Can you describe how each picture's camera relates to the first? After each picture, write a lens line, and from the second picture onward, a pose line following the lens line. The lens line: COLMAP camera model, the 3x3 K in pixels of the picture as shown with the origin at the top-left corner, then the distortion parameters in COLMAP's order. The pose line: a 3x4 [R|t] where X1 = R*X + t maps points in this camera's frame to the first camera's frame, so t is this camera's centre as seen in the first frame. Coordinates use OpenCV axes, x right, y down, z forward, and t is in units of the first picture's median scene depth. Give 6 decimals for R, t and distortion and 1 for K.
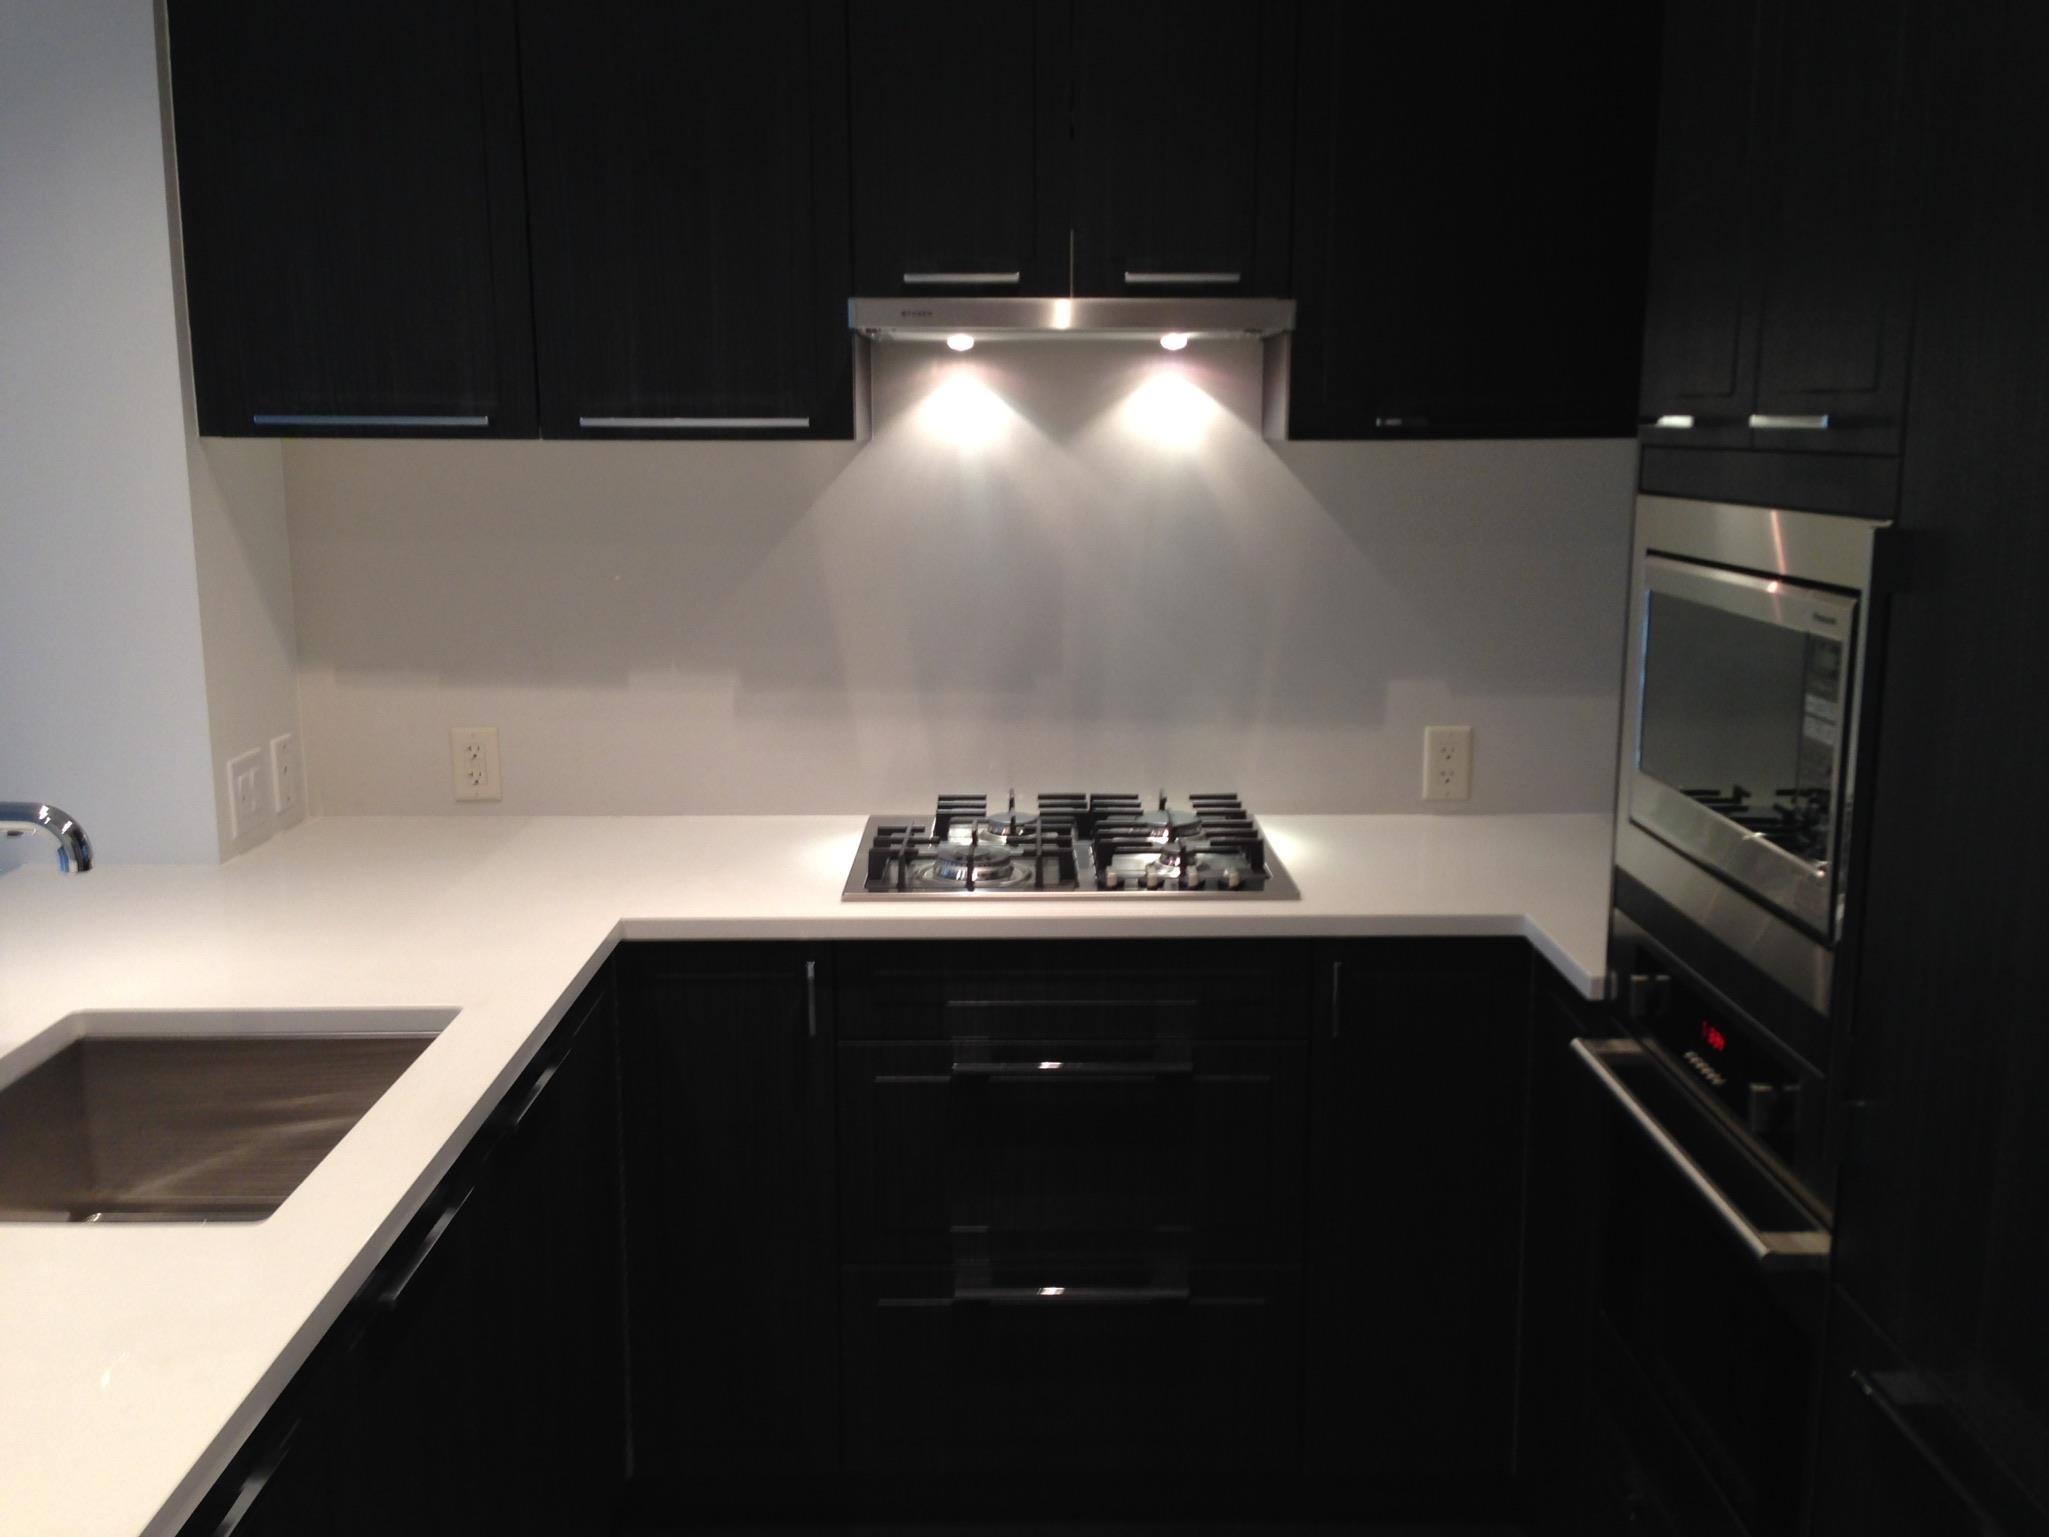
lens RADIAL K [[1930.2, 0, 1025.4], [0, 1930.2, 719.2], [0, 0, 1]] dist [0.130833, -0.268565]
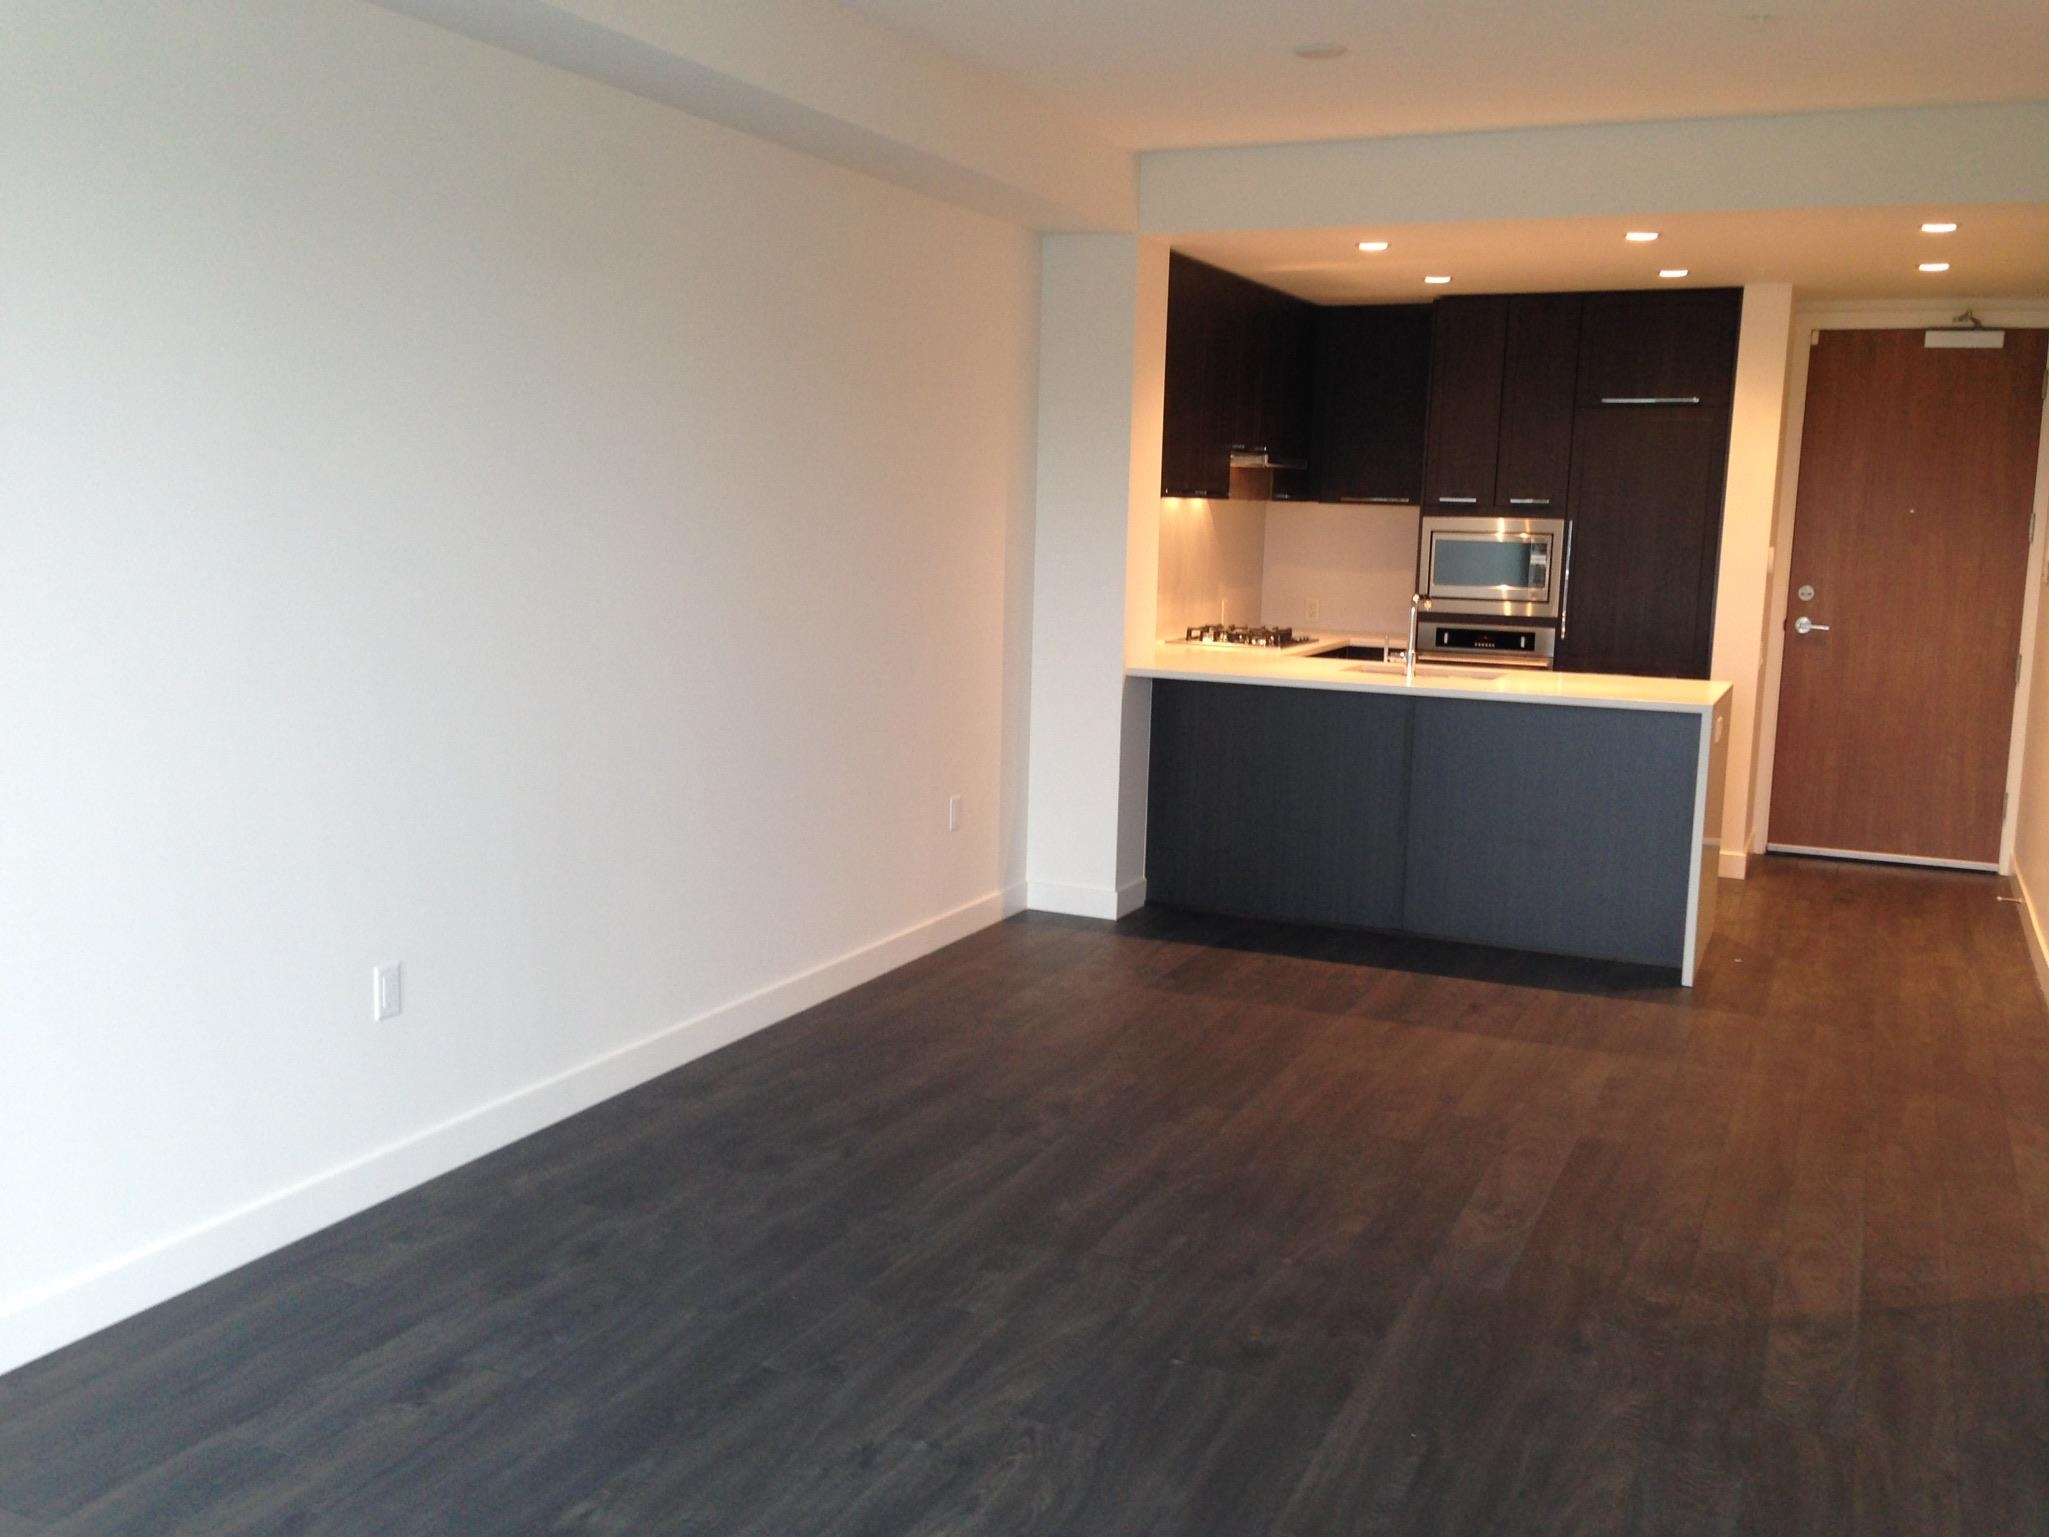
lens RADIAL K [[1873.8, 0, 1029.1], [0, 1873.8, 762.7], [0, 0, 1]] dist [0.102086, -0.163444]
pose [[0.411491, -0.116325, 0.903960, -2.874077], [0.116274, 0.990418, 0.074521, 0.002183], [-0.903967, 0.074442, 0.421073, 0.114230]]
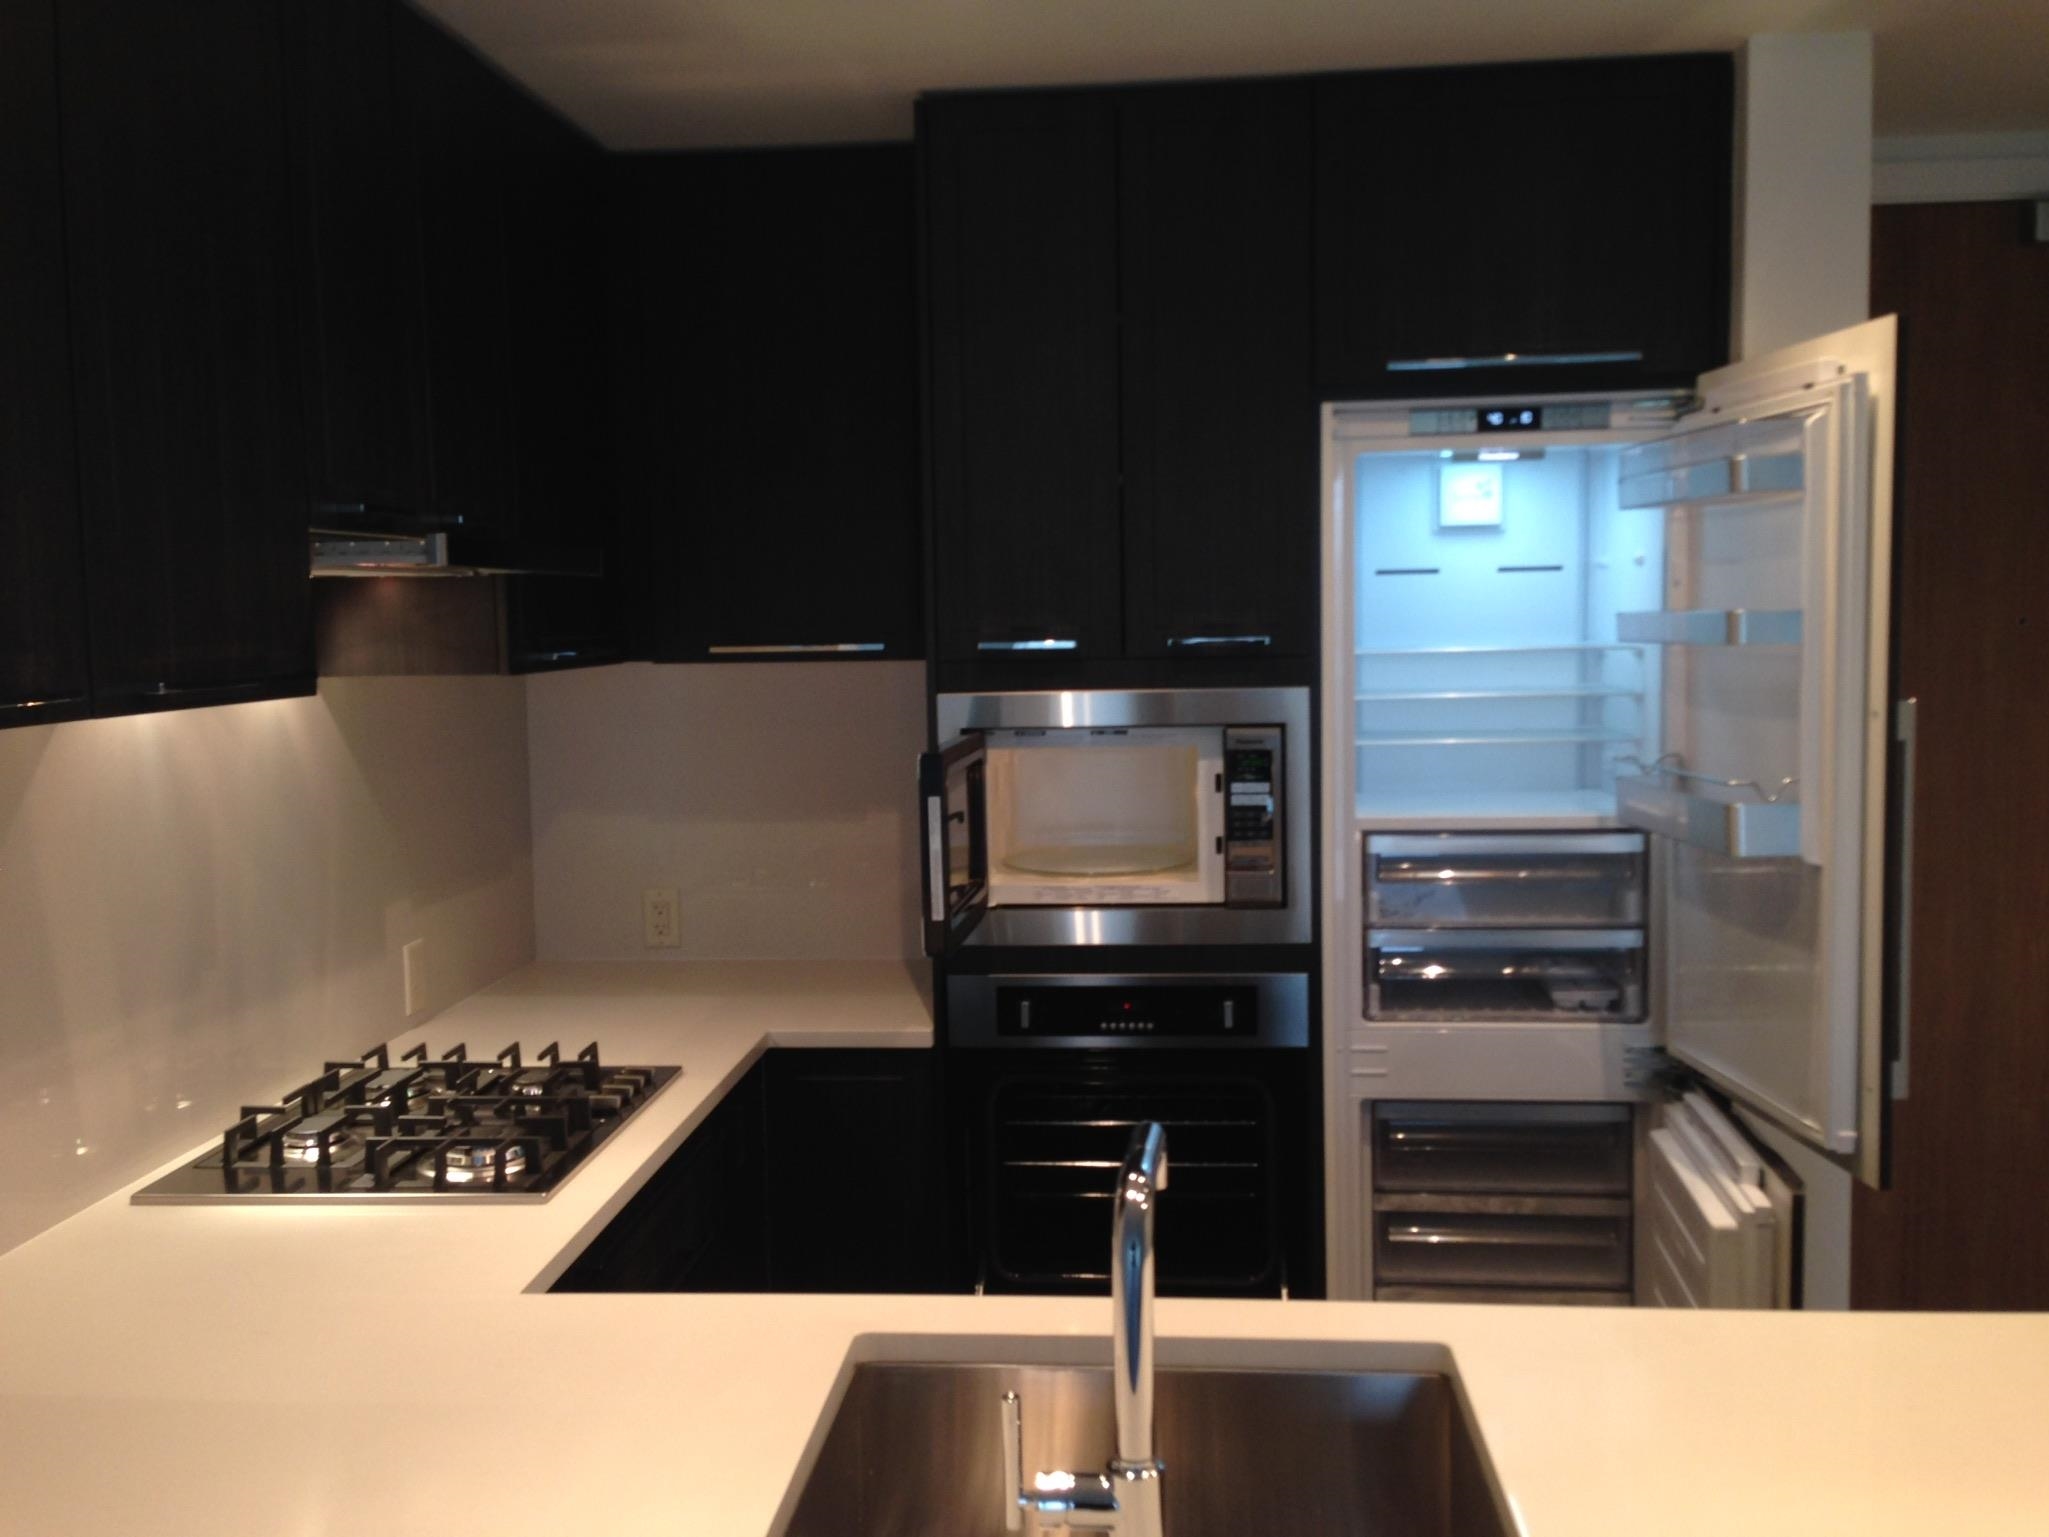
lens RADIAL K [[1873.8, 0, 1029.1], [0, 1873.8, 762.7], [0, 0, 1]] dist [0.102086, -0.163444]
pose [[0.084809, -0.086525, 0.992633, -0.882805], [0.175643, 0.981920, 0.070585, -0.122118], [-0.980794, 0.168363, 0.098473, 0.645481]]
